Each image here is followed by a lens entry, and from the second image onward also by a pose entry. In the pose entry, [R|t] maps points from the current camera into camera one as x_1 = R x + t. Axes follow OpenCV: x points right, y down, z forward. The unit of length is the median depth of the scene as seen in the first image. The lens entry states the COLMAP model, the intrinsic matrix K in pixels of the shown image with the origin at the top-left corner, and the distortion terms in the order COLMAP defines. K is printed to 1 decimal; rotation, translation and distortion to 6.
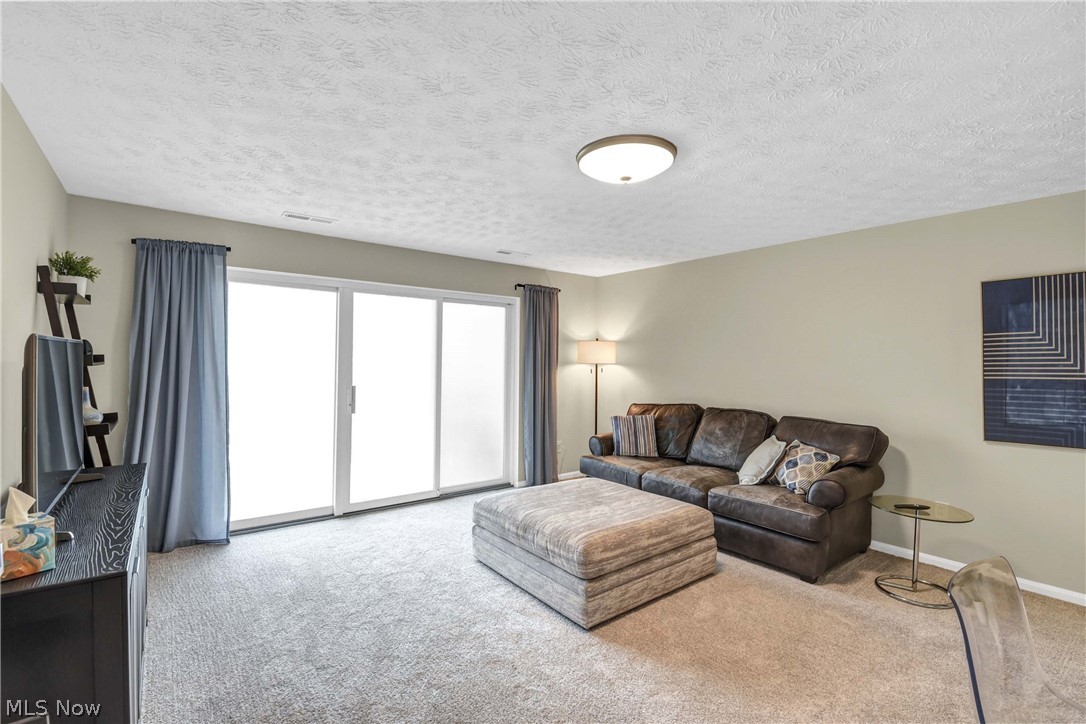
lens RADIAL K [[491.1, 0, 547.0], [0, 491.1, 358.8], [0, 0, 1]] dist [-0.001894, -0.000275]
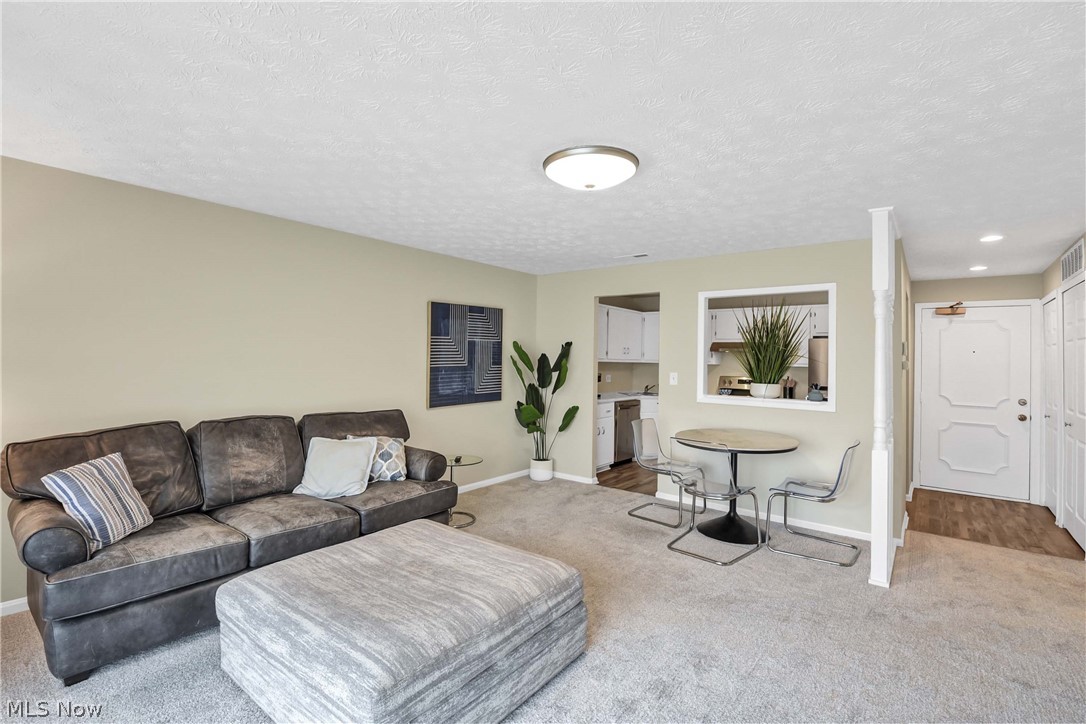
lens RADIAL K [[483.9, 0, 539.9], [0, 483.9, 352.0], [0, 0, 1]] dist [-0.000155, -0.012032]
pose [[-0.234206, -0.003200, 0.972182, -0.616722], [-0.021584, 0.999765, -0.001909, -0.008592], [-0.971947, -0.021430, -0.234220, 1.020548]]
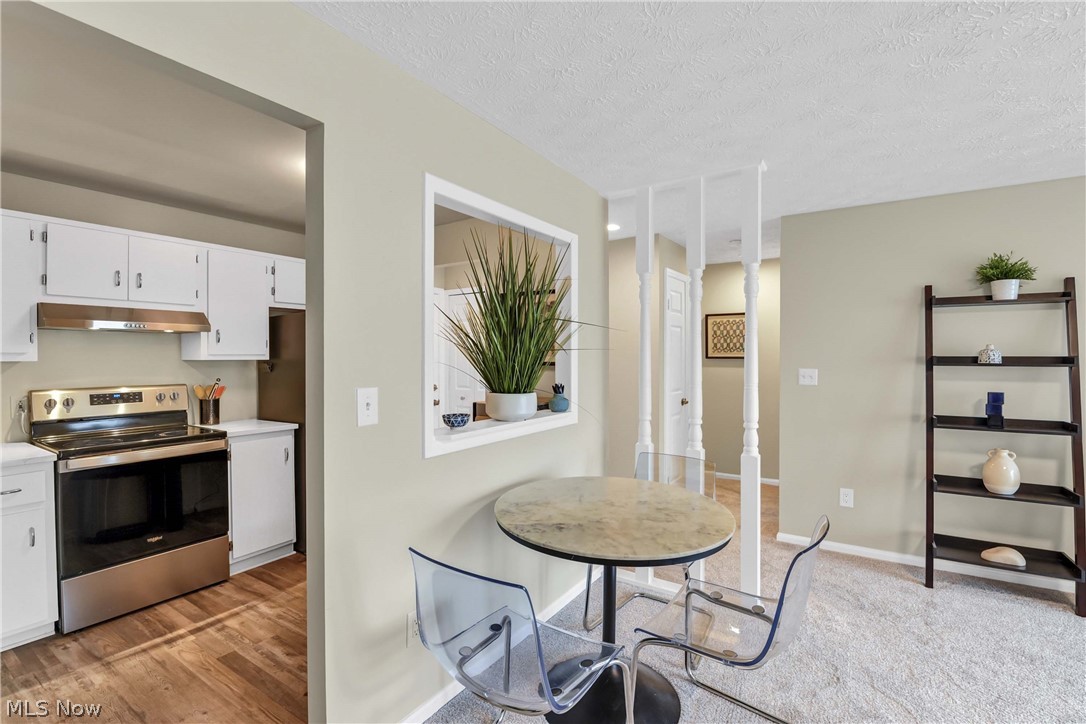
lens RADIAL K [[490.8, 0, 541.3], [0, 490.8, 359.9], [0, 0, 1]] dist [0.002332, -0.009255]
pose [[-0.948089, -0.007346, -0.317920, 0.788401], [-0.010492, 0.999911, 0.008186, 0.008612], [0.317832, 0.011096, -0.948082, 0.795541]]
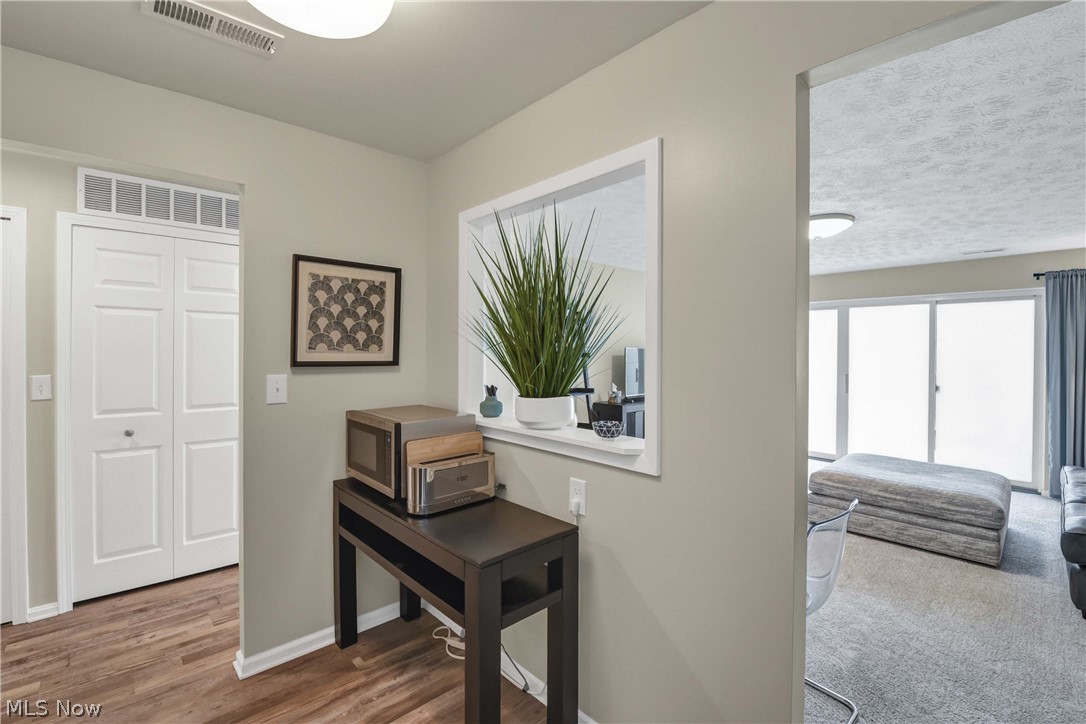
lens RADIAL K [[487.4, 0, 541.4], [0, 487.4, 356.2], [0, 0, 1]] dist [0.006720, -0.009057]
pose [[0.081434, -0.001097, -0.996678, 1.250372], [-0.003777, 0.999992, -0.001409, 0.012555], [0.996672, 0.003879, 0.081429, -0.000897]]
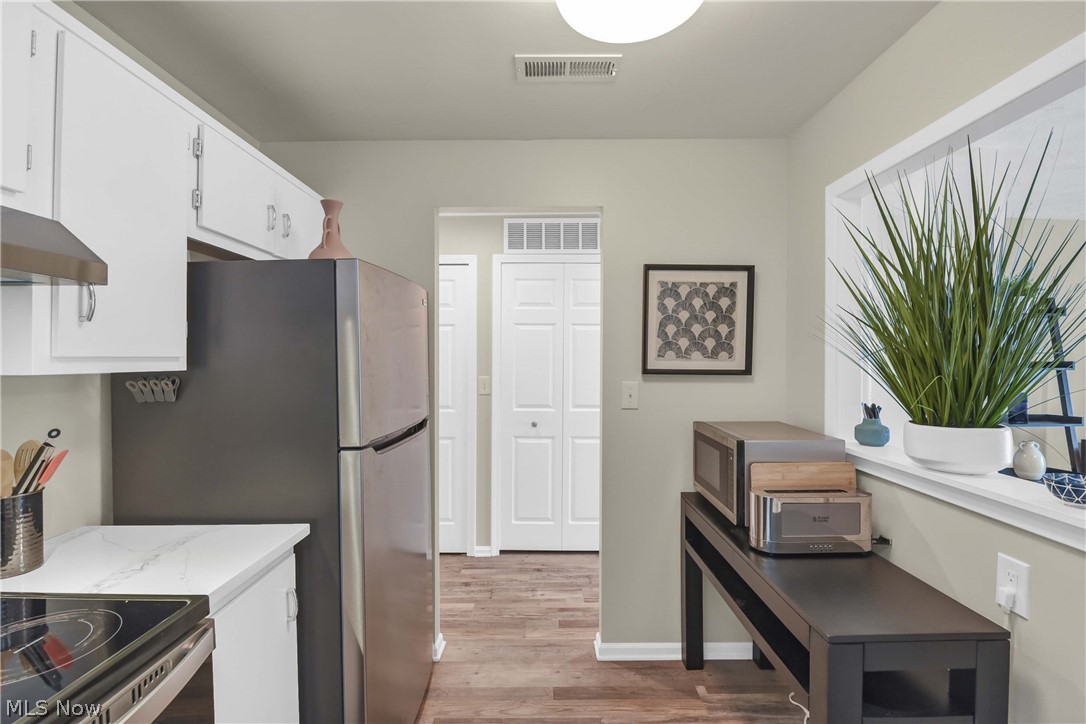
lens RADIAL K [[504.0, 0, 542.2], [0, 504.0, 357.5], [0, 0, 1]] dist [-0.000377, -0.007798]
pose [[-0.608685, -0.013795, -0.793292, 1.203655], [-0.012052, 0.999894, -0.008140, 0.011609], [0.793320, 0.004606, -0.608787, 0.034062]]
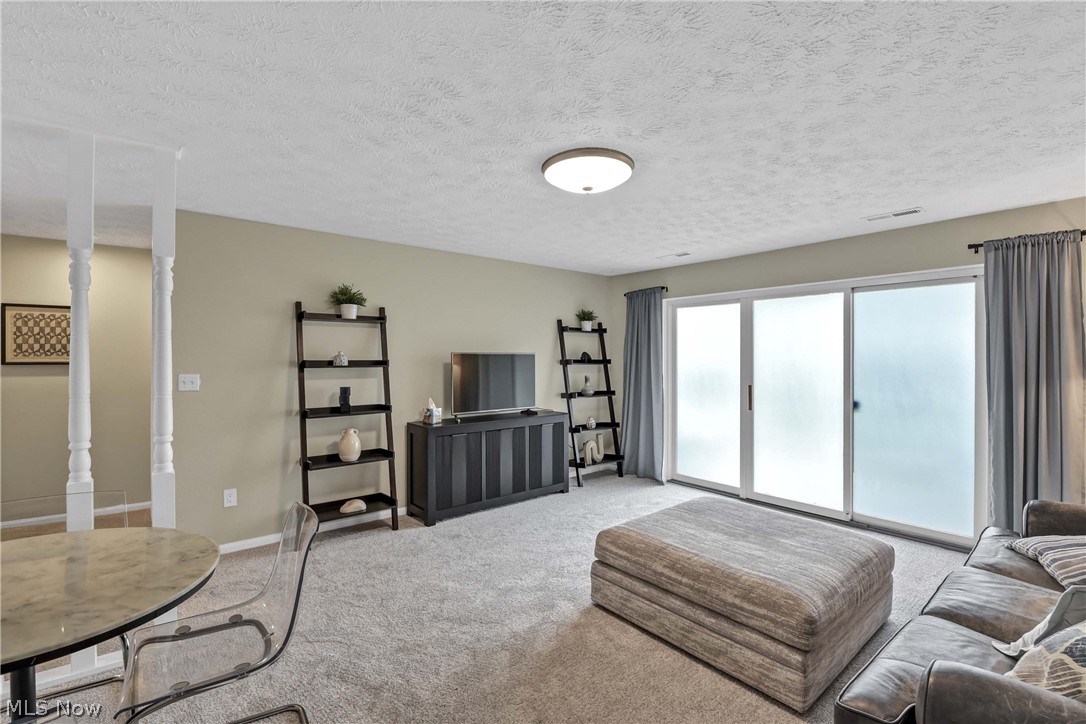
lens RADIAL K [[490.8, 0, 541.3], [0, 490.8, 359.9], [0, 0, 1]] dist [0.002332, -0.009255]
pose [[0.013508, -0.008403, -0.999873, 0.935354], [0.000173, 0.999965, -0.008401, 0.010043], [0.999909, -0.000060, 0.013509, 0.677579]]
